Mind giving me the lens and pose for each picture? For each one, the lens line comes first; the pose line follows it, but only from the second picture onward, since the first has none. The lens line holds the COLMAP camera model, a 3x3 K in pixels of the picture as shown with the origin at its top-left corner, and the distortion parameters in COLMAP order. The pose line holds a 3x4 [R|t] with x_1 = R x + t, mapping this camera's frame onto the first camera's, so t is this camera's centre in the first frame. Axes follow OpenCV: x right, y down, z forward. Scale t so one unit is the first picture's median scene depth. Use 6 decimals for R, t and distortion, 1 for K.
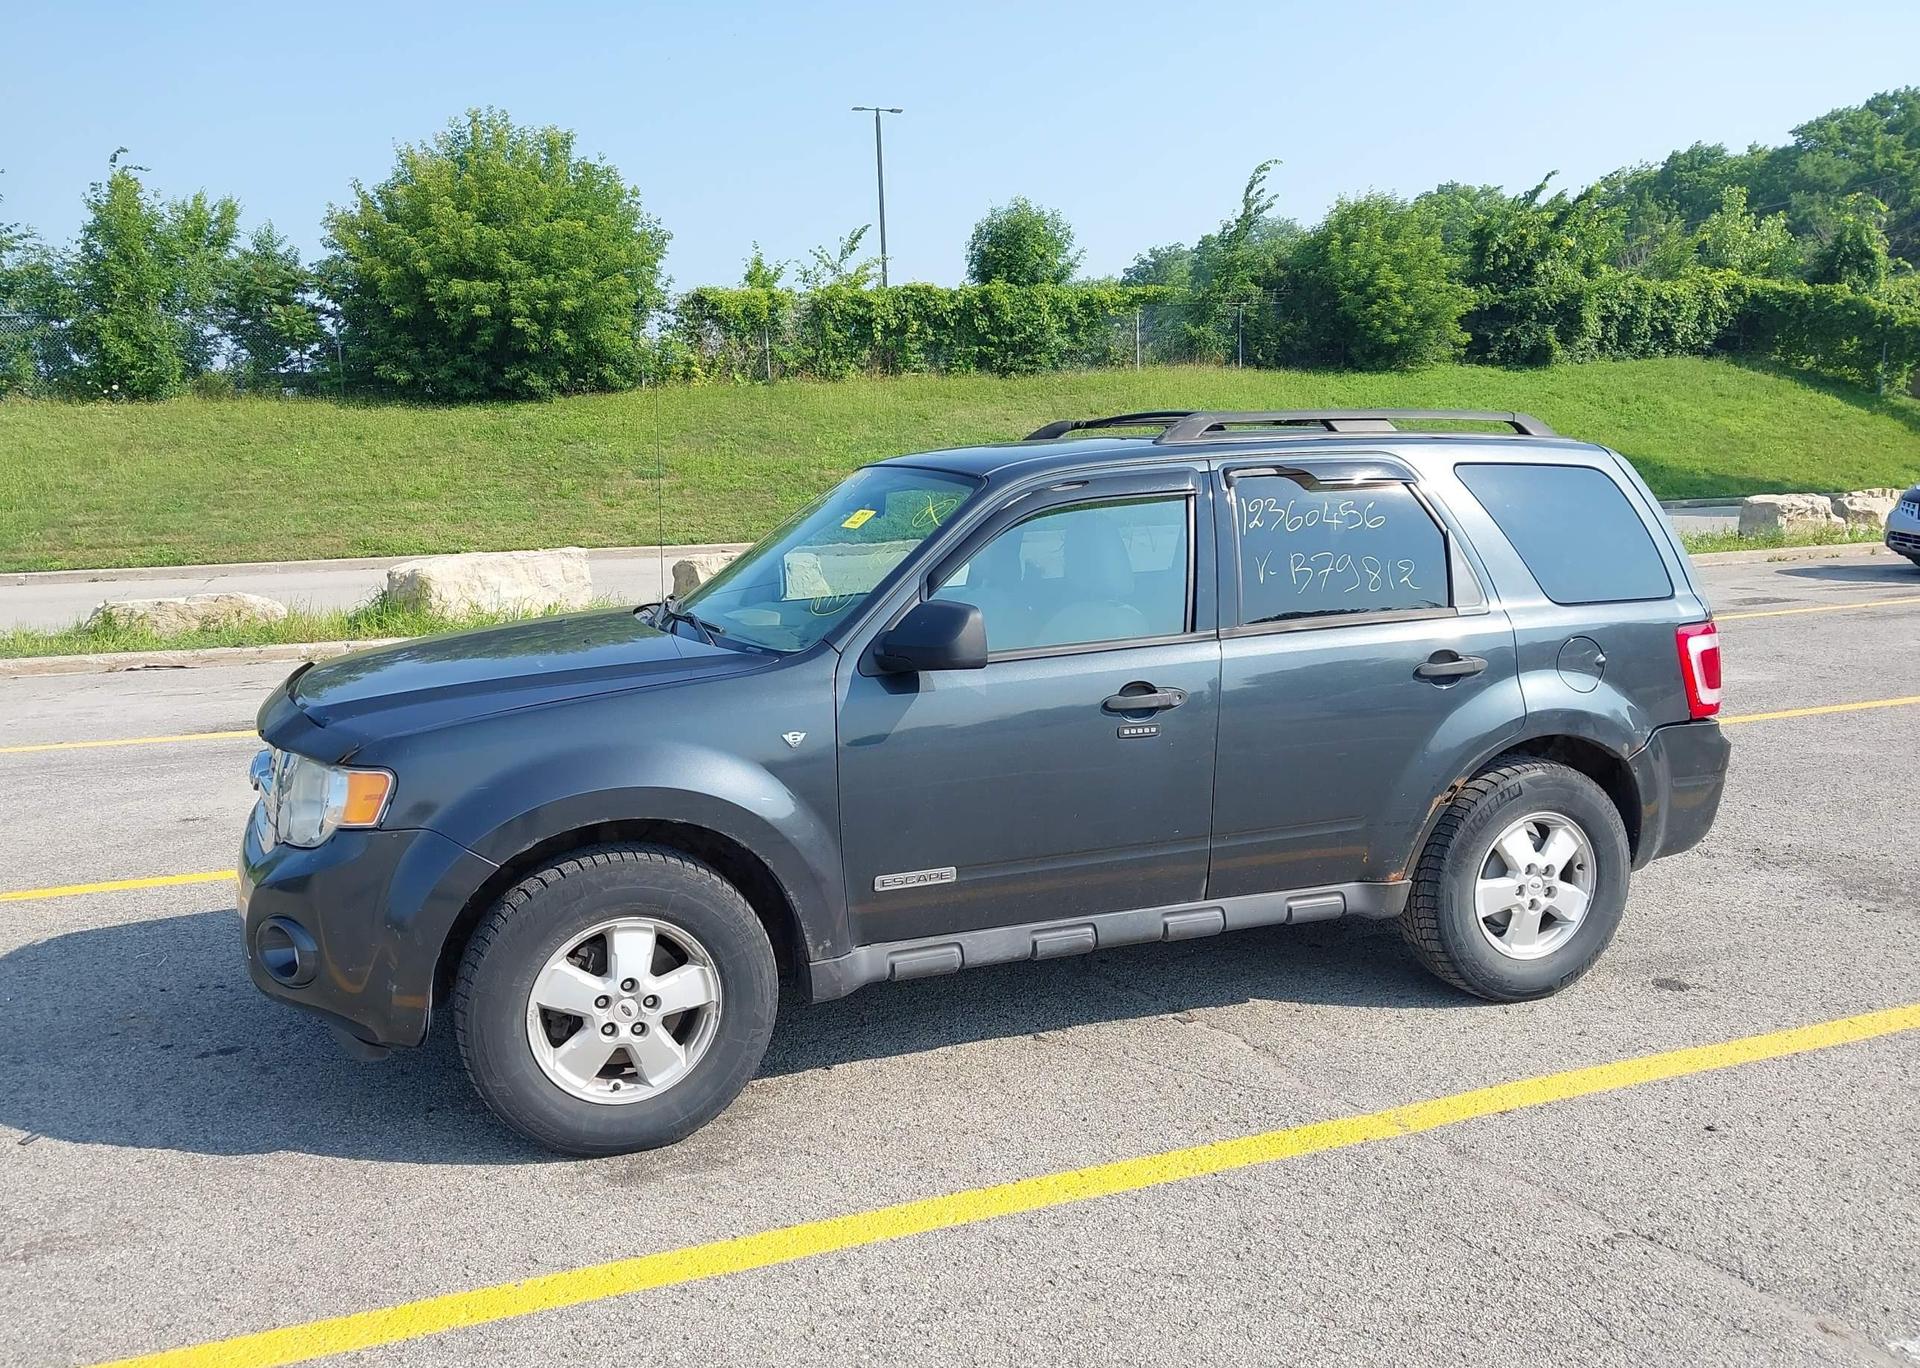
lens RADIAL K [[1510.2, 0, 956.8], [0, 1510.2, 690.0], [0, 0, 1]] dist [0.023409, -0.033383]
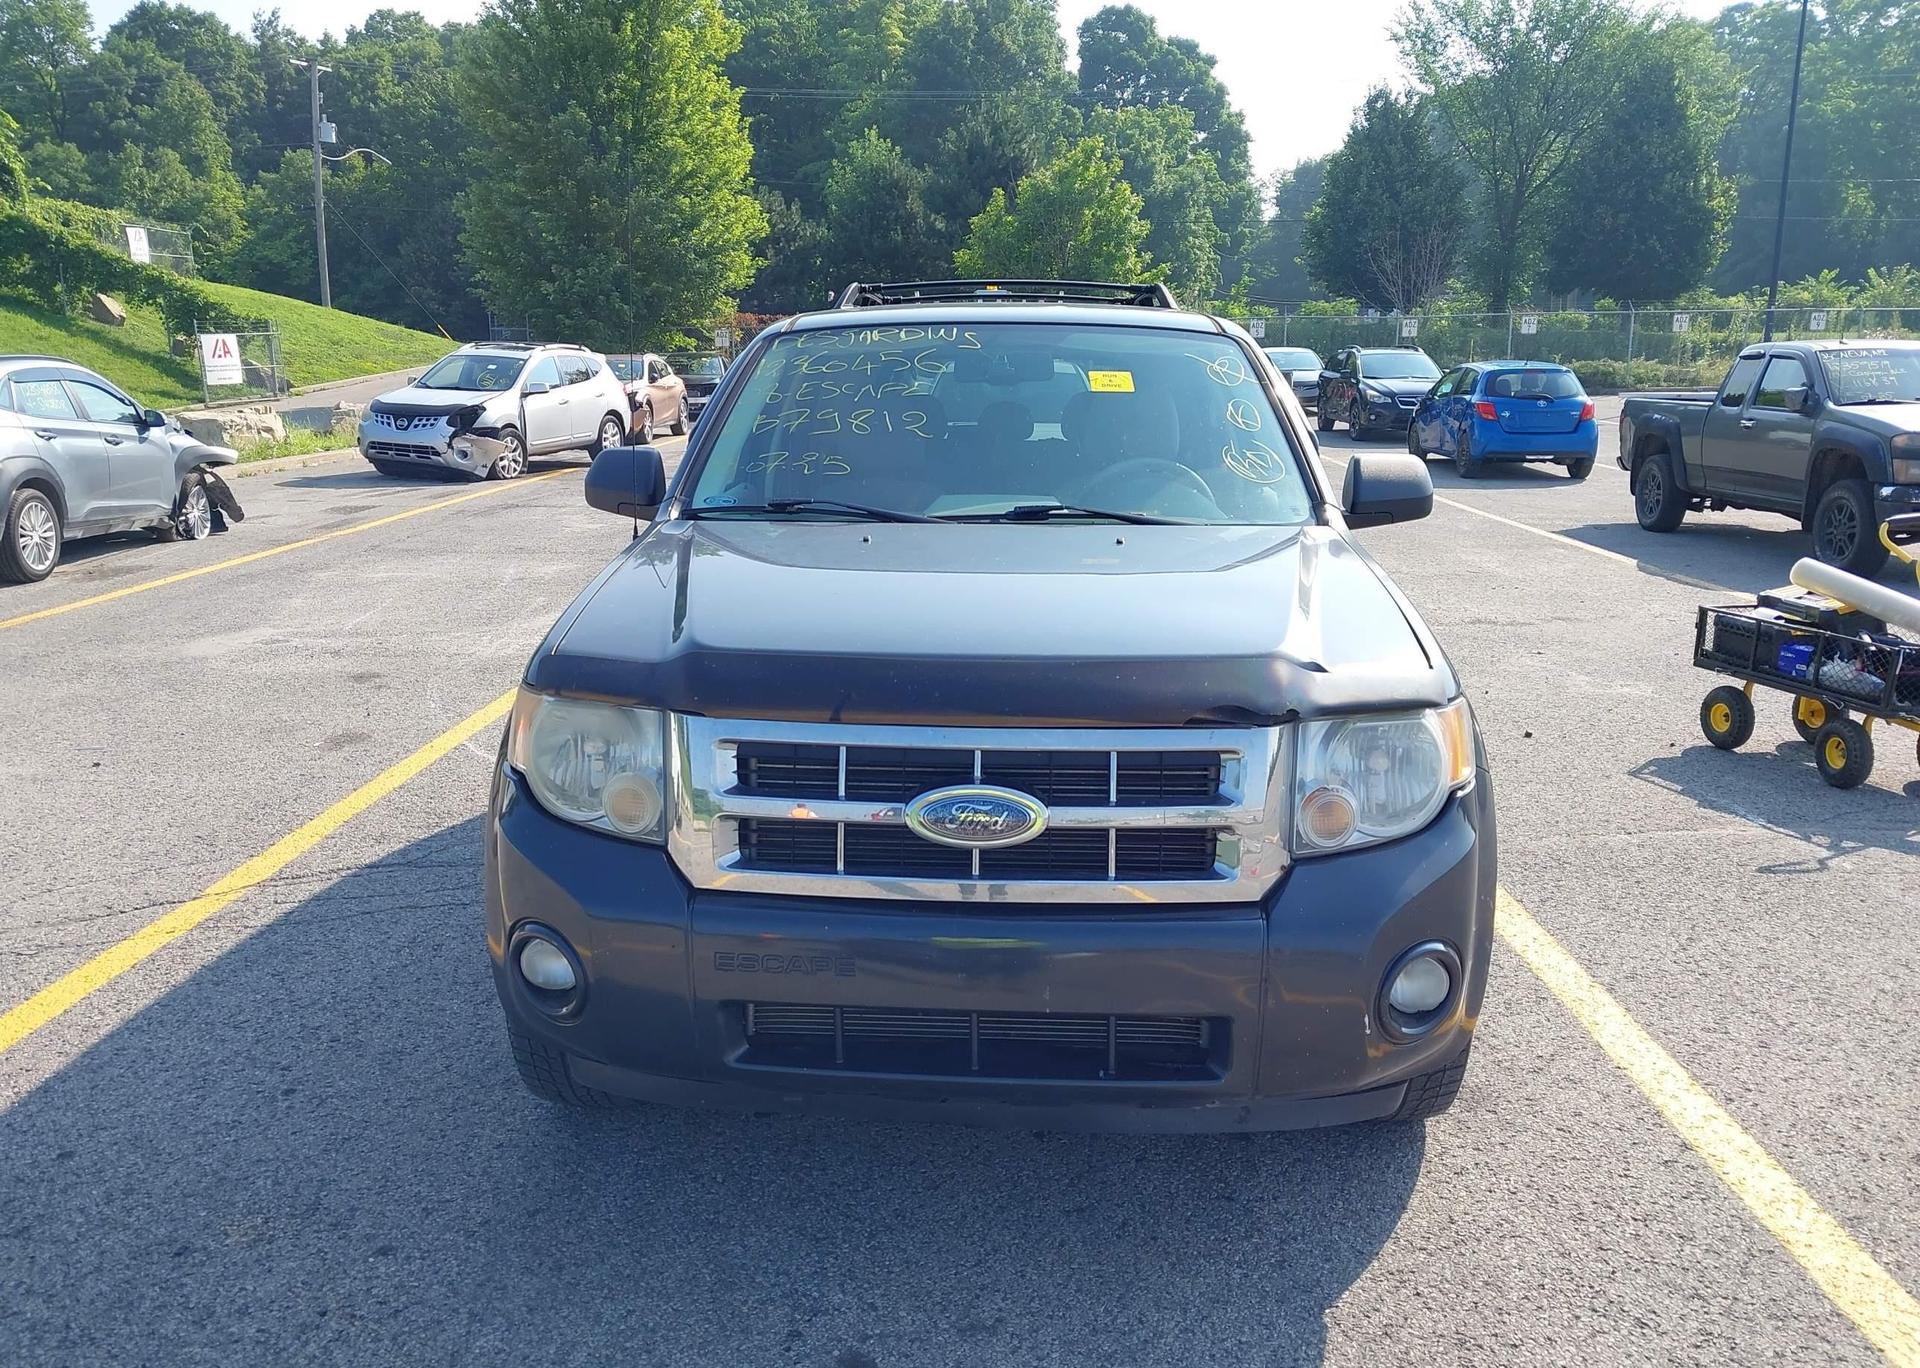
lens RADIAL K [[1510.2, 0, 936.3], [0, 1510.2, 687.5], [0, 0, 1]] dist [0.023409, -0.033383]
pose [[0.412211, -0.173620, 0.894392, -0.262193], [0.134042, 0.982549, 0.128956, -0.018986], [-0.901174, 0.066729, 0.428290, 0.207481]]
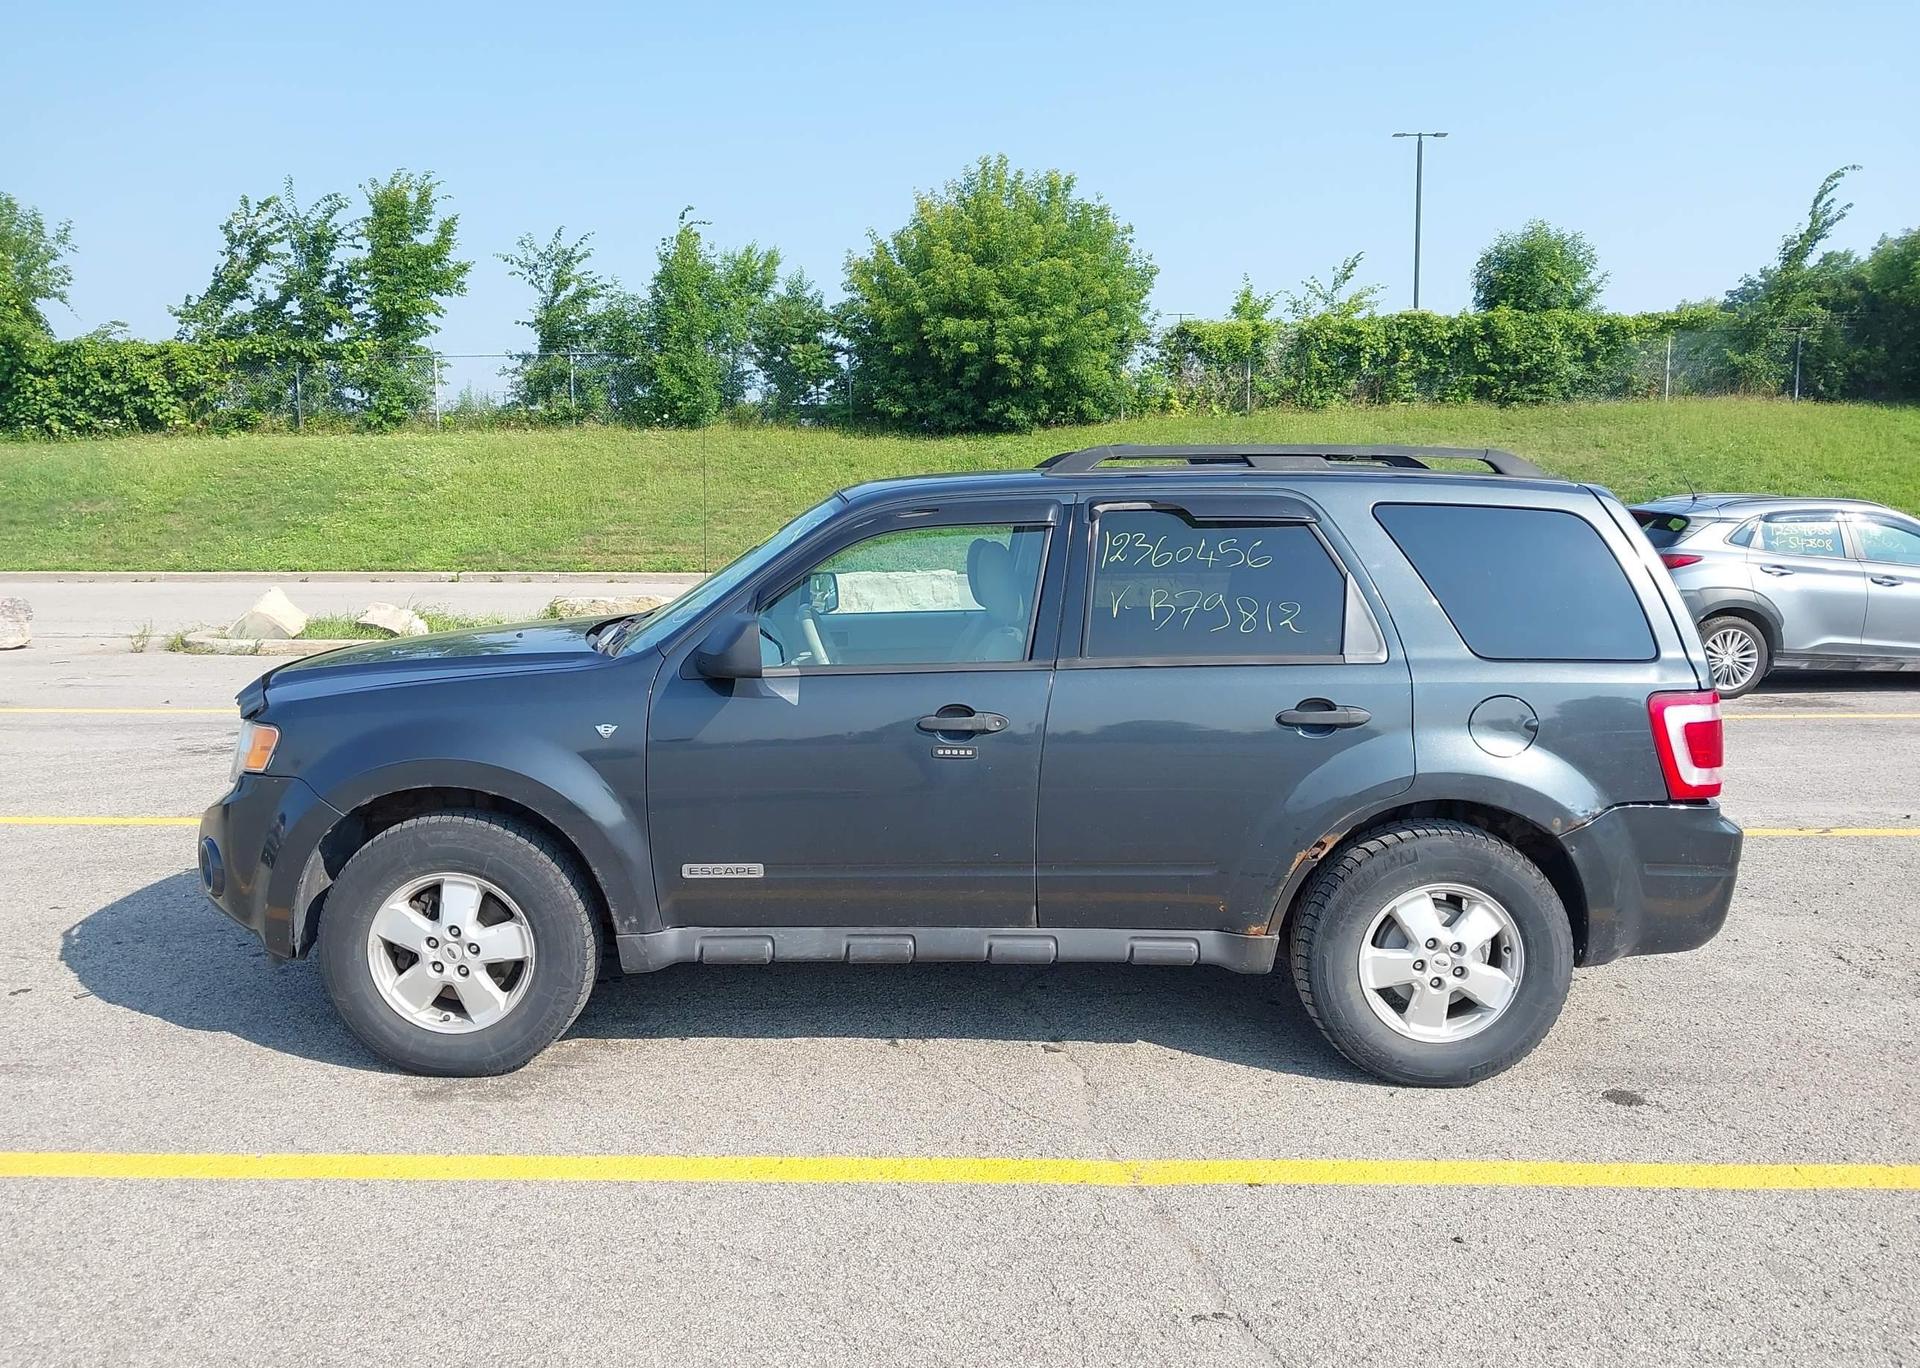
lens RADIAL K [[1510.2, 0, 955.7], [0, 1510.2, 689.7], [0, 0, 1]] dist [0.023409, -0.033383]
pose [[0.935872, 0.068271, -0.345661, 0.125536], [-0.075359, 0.997131, -0.007089, -0.002173], [0.344186, 0.032683, 0.938333, 0.009743]]
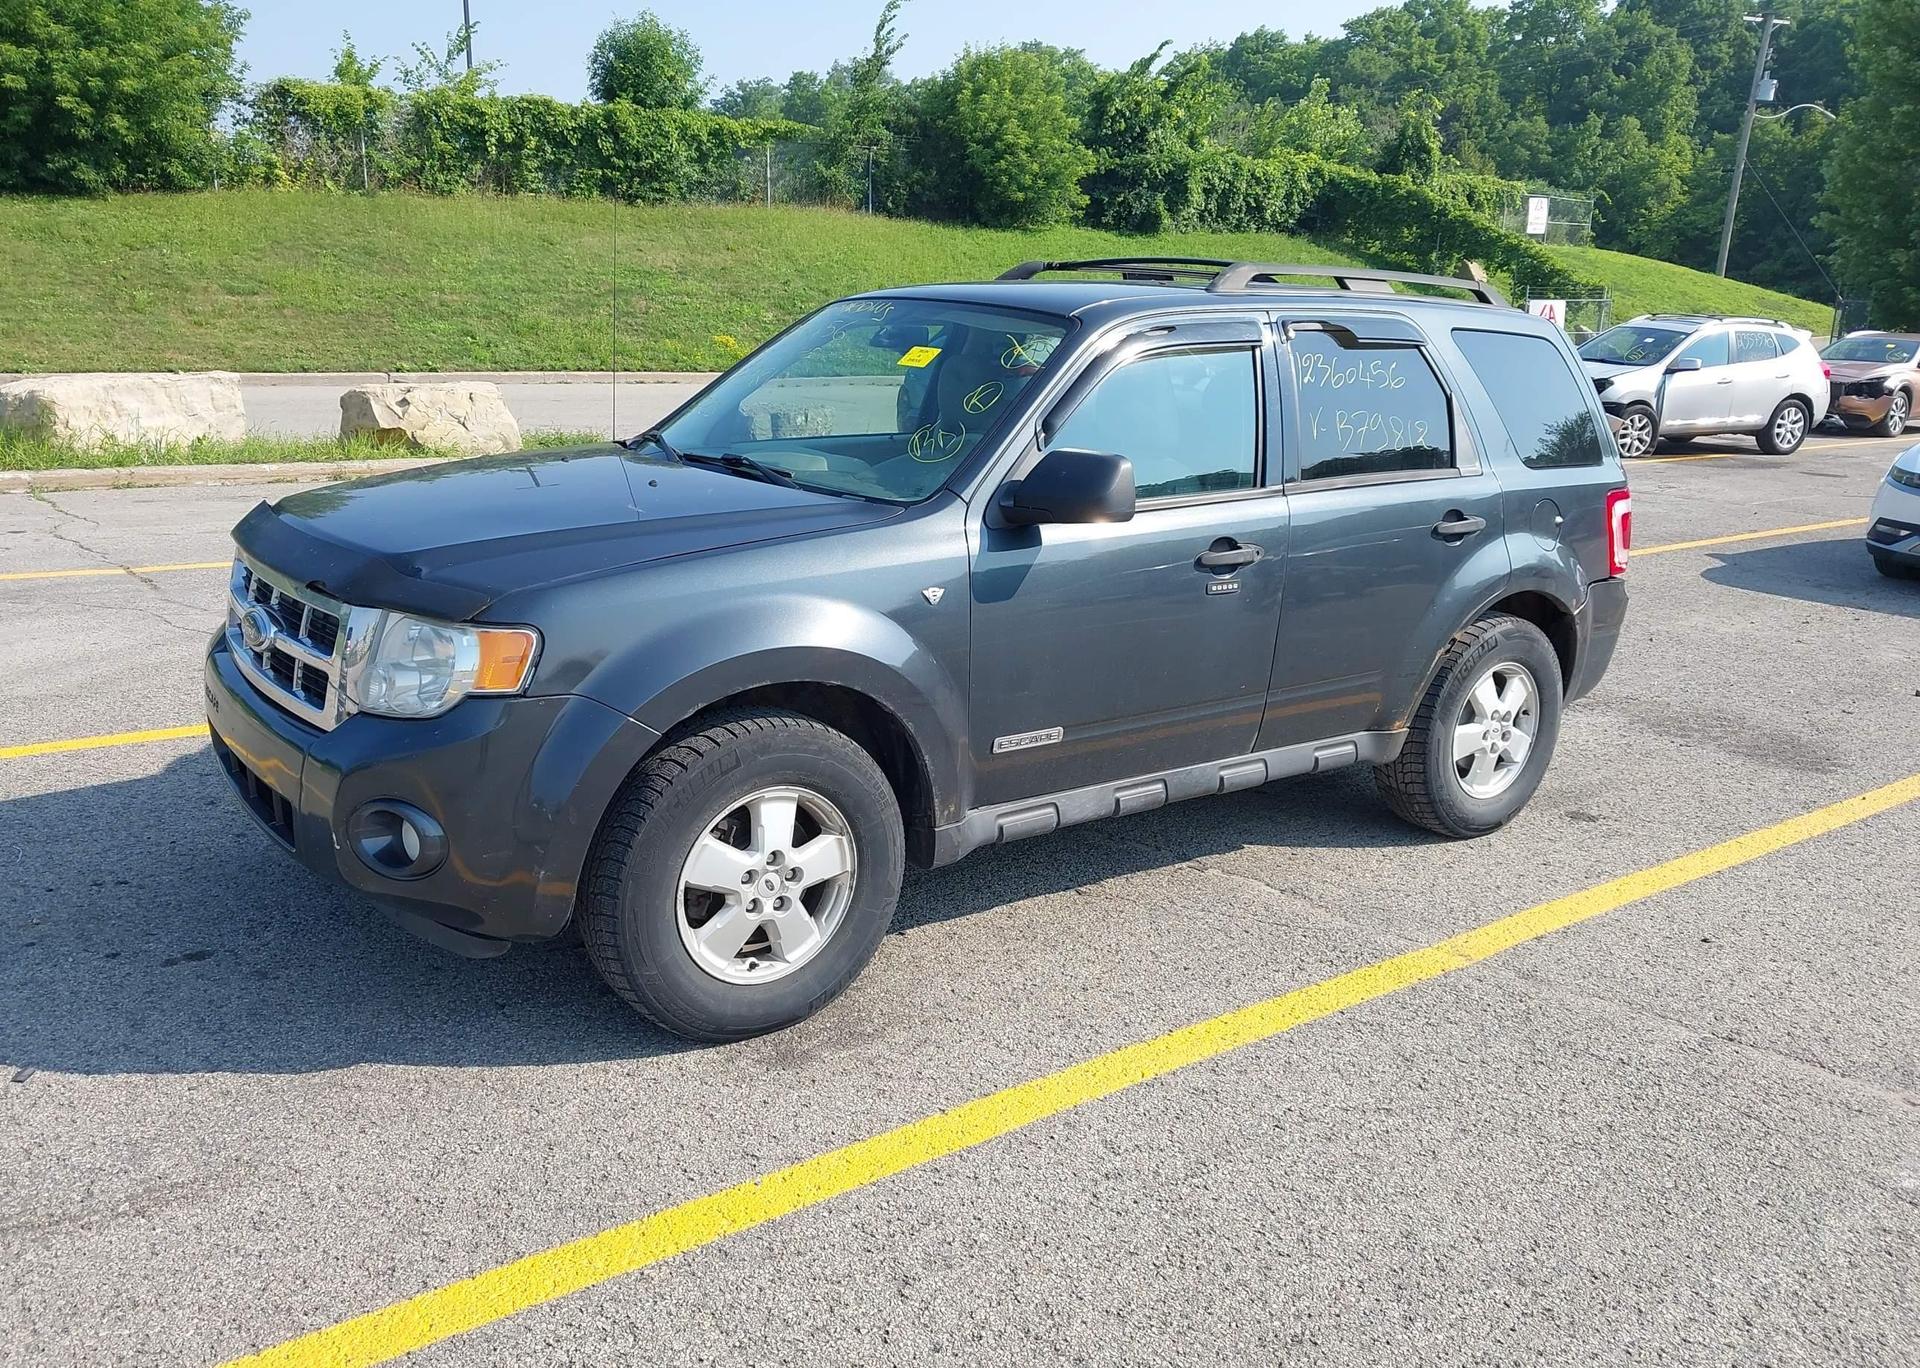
lens RADIAL K [[1510.2, 0, 957.7], [0, 1510.2, 693.3], [0, 0, 1]] dist [0.023409, -0.033383]
pose [[0.962200, -0.015198, 0.271921, -0.085041], [-0.011992, 0.995109, 0.098054, 0.000512], [-0.272081, -0.097608, 0.957311, 0.022392]]
